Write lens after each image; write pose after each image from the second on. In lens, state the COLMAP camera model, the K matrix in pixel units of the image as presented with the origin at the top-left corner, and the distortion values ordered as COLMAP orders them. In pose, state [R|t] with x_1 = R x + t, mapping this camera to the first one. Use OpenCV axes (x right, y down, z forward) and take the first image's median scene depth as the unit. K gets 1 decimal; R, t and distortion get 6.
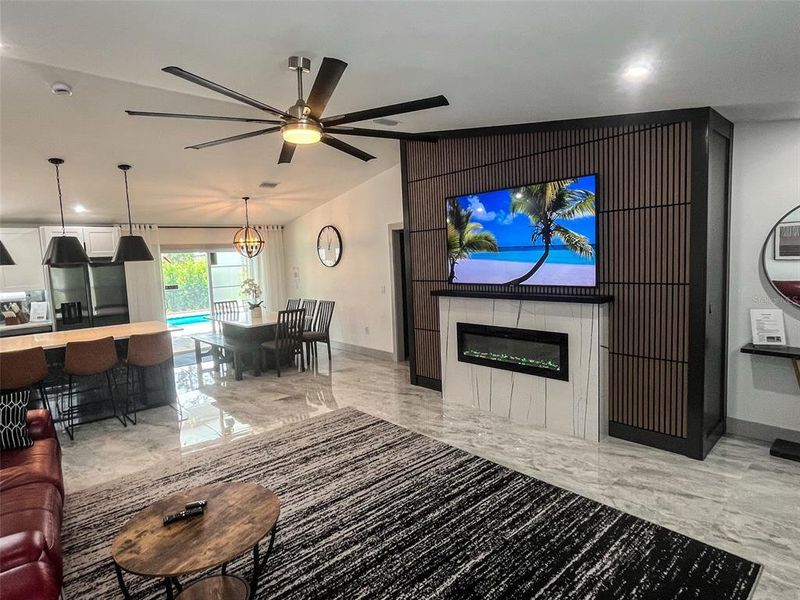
lens RADIAL K [[444.4, 0, 397.4], [0, 444.4, 293.6], [0, 0, 1]] dist [0.000601, -0.000905]
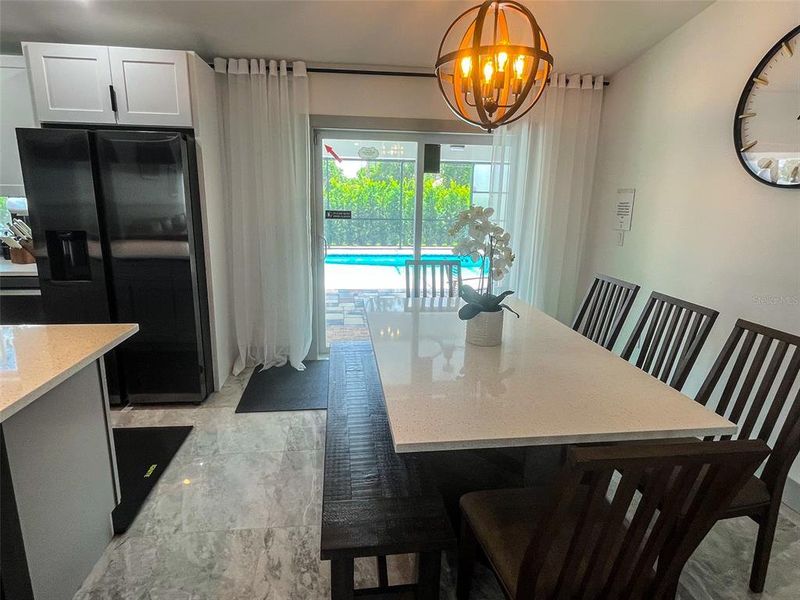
lens RADIAL K [[444.4, 0, 397.4], [0, 444.4, 293.6], [0, 0, 1]] dist [0.000601, -0.000905]
pose [[0.815638, 0.181561, -0.549336, -0.418478], [-0.100998, 0.979587, 0.173804, -0.045585], [0.569679, -0.086280, 0.817326, 1.465541]]
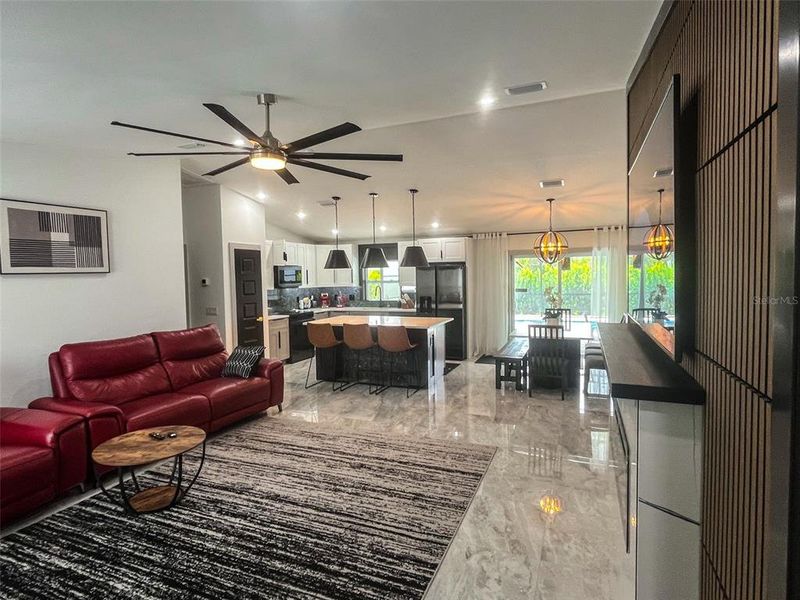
lens RADIAL K [[444.4, 0, 397.4], [0, 444.4, 293.6], [0, 0, 1]] dist [0.000601, -0.000905]
pose [[0.426155, 0.074615, -0.901568, 0.737634], [-0.071752, 0.996241, 0.048534, -0.081277], [0.901800, 0.044006, 0.429907, 0.628982]]
